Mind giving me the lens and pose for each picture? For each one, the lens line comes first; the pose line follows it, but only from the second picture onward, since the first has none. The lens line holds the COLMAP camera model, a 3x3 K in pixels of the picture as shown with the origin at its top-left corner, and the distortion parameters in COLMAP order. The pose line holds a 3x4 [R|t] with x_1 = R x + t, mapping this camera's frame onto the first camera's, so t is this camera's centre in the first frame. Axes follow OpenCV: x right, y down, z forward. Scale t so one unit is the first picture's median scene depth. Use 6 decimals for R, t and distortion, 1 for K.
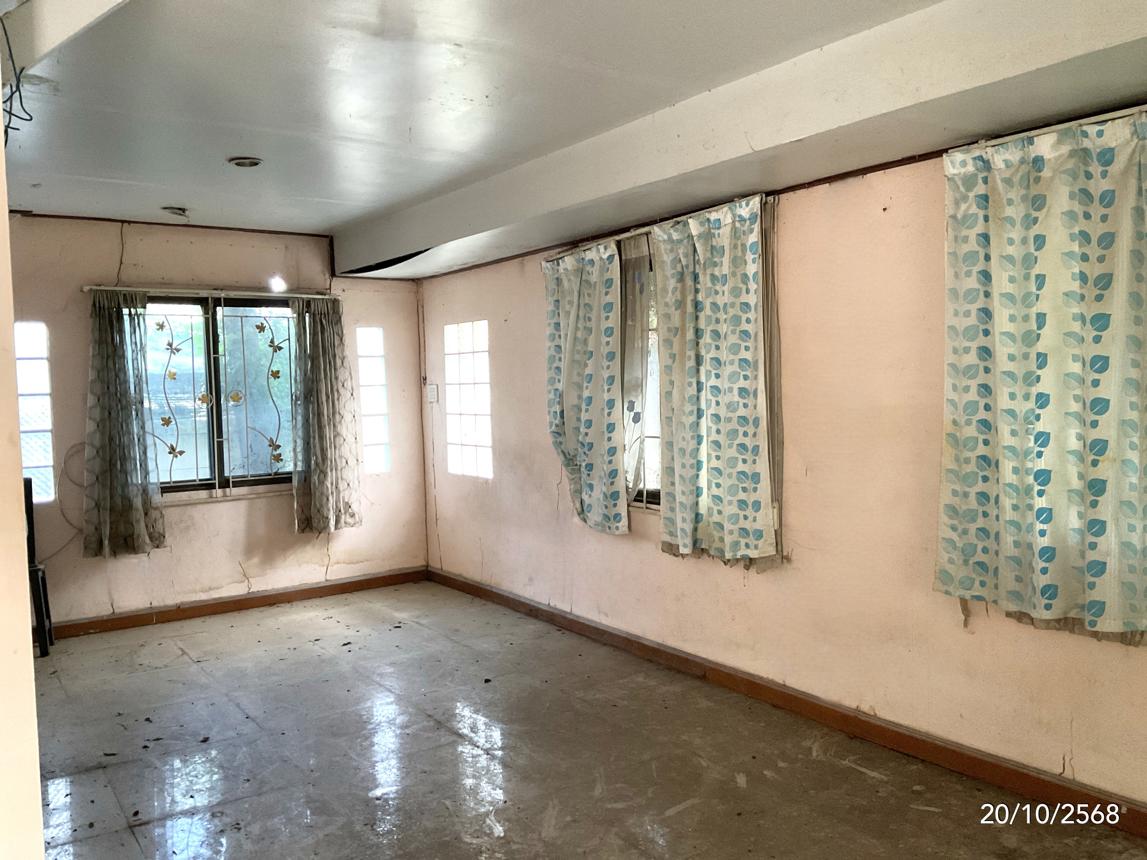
lens RADIAL K [[954.0, 0, 573.5], [0, 954.0, 430.0], [0, 0, 1]] dist [0.158054, -0.350976]
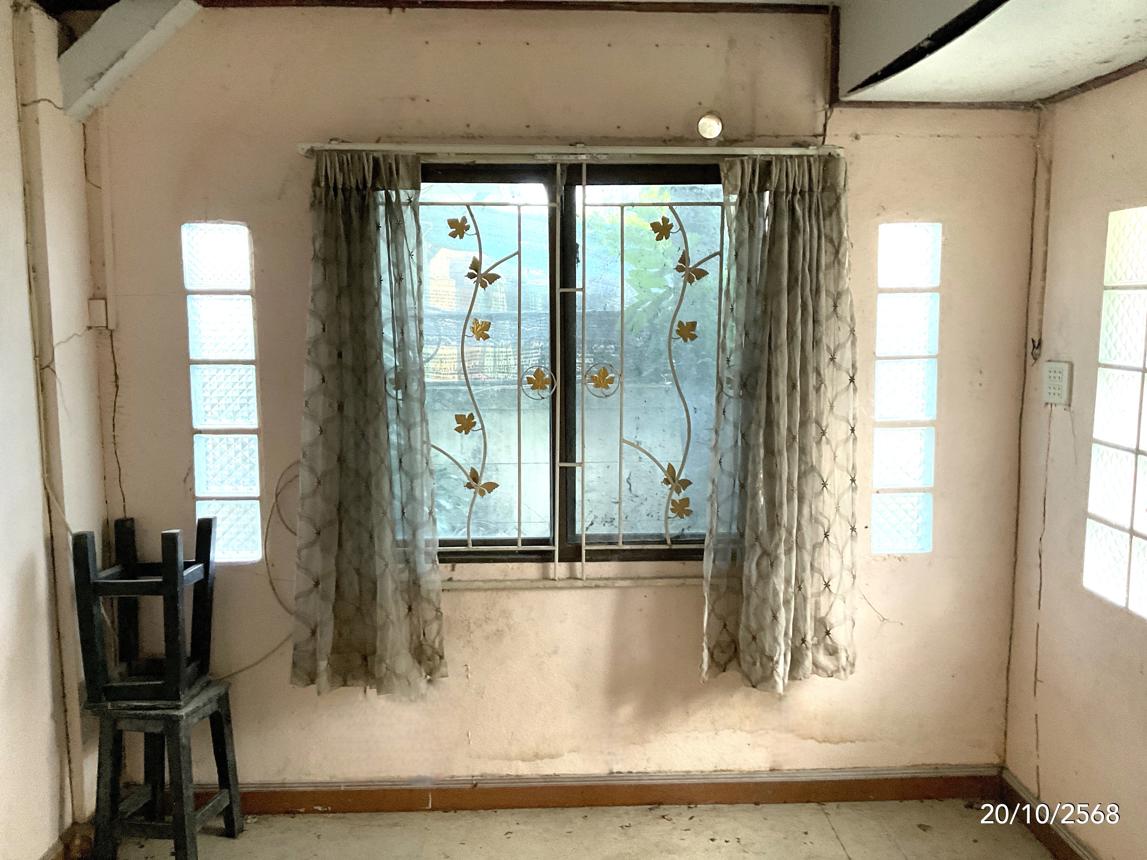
lens RADIAL K [[954.0, 0, 573.5], [0, 954.0, 430.0], [0, 0, 1]] dist [0.158054, -0.350976]
pose [[0.838238, 0.094869, -0.536989, -0.102504], [-0.048370, 0.993804, 0.100069, -0.053554], [0.543155, -0.057908, 0.837633, 0.582153]]
